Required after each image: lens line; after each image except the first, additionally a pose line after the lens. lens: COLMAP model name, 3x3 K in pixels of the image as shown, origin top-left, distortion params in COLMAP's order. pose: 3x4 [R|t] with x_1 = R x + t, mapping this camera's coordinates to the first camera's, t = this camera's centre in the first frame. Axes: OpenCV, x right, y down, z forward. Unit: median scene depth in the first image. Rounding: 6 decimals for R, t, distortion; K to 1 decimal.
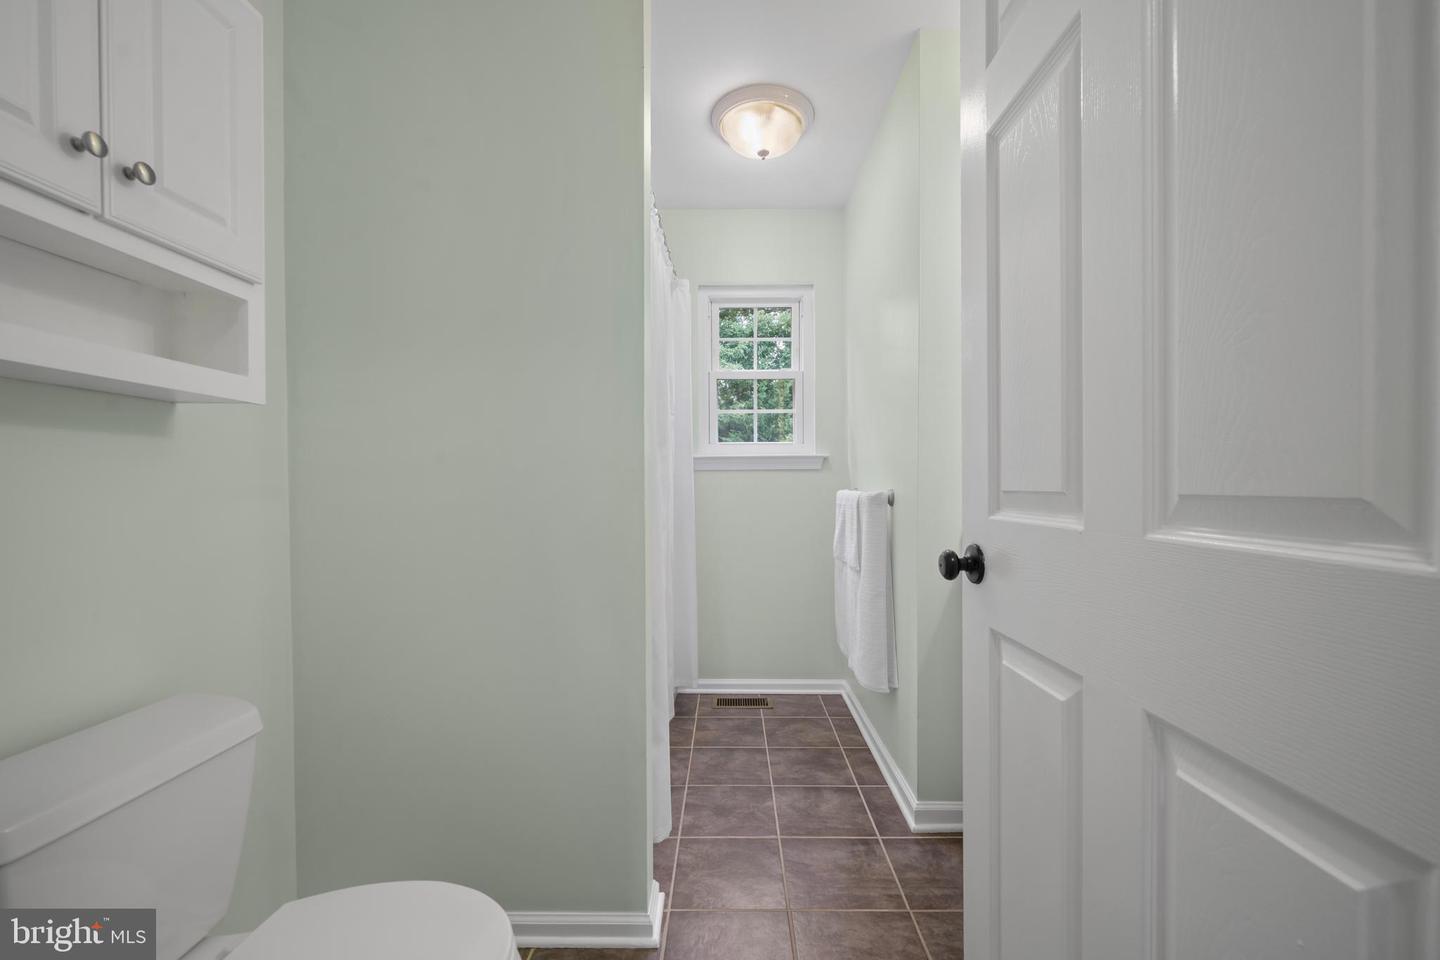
lens RADIAL K [[583.2, 0, 720.0], [0, 583.2, 480.0], [0, 0, 1]] dist [0.002341, -0.000016]
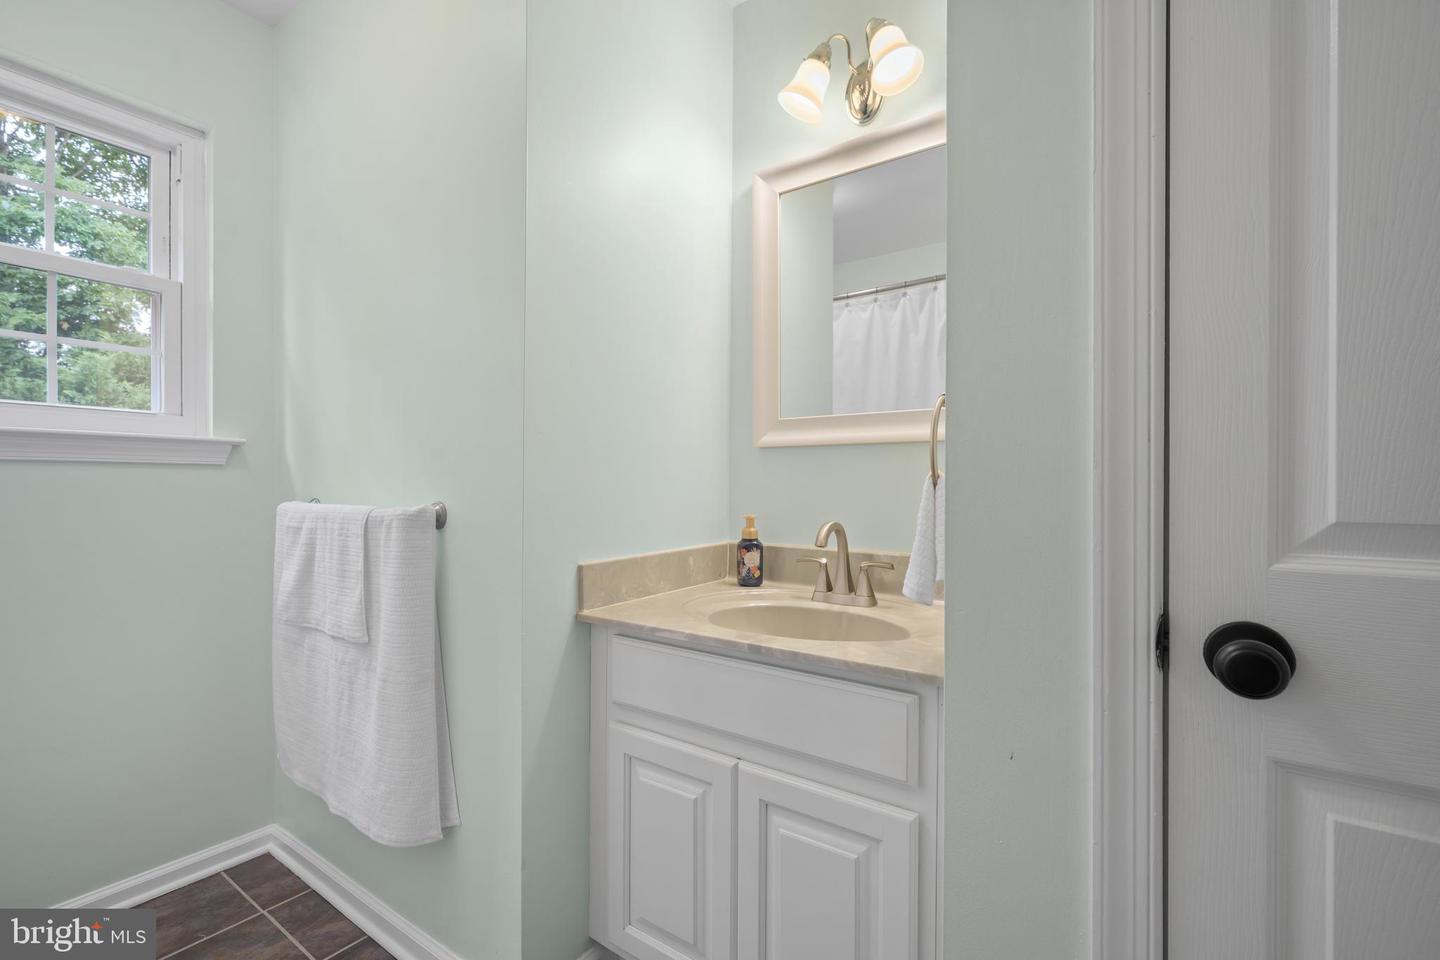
lens RADIAL K [[623.5, 0, 720.0], [0, 623.5, 480.0], [0, 0, 1]] dist [-0.001281, 0.000126]
pose [[0.550848, 0.009322, 0.834554, -0.074638], [-0.007533, 0.999952, -0.006197, -0.004246], [-0.834572, -0.002873, 0.550892, 0.318235]]
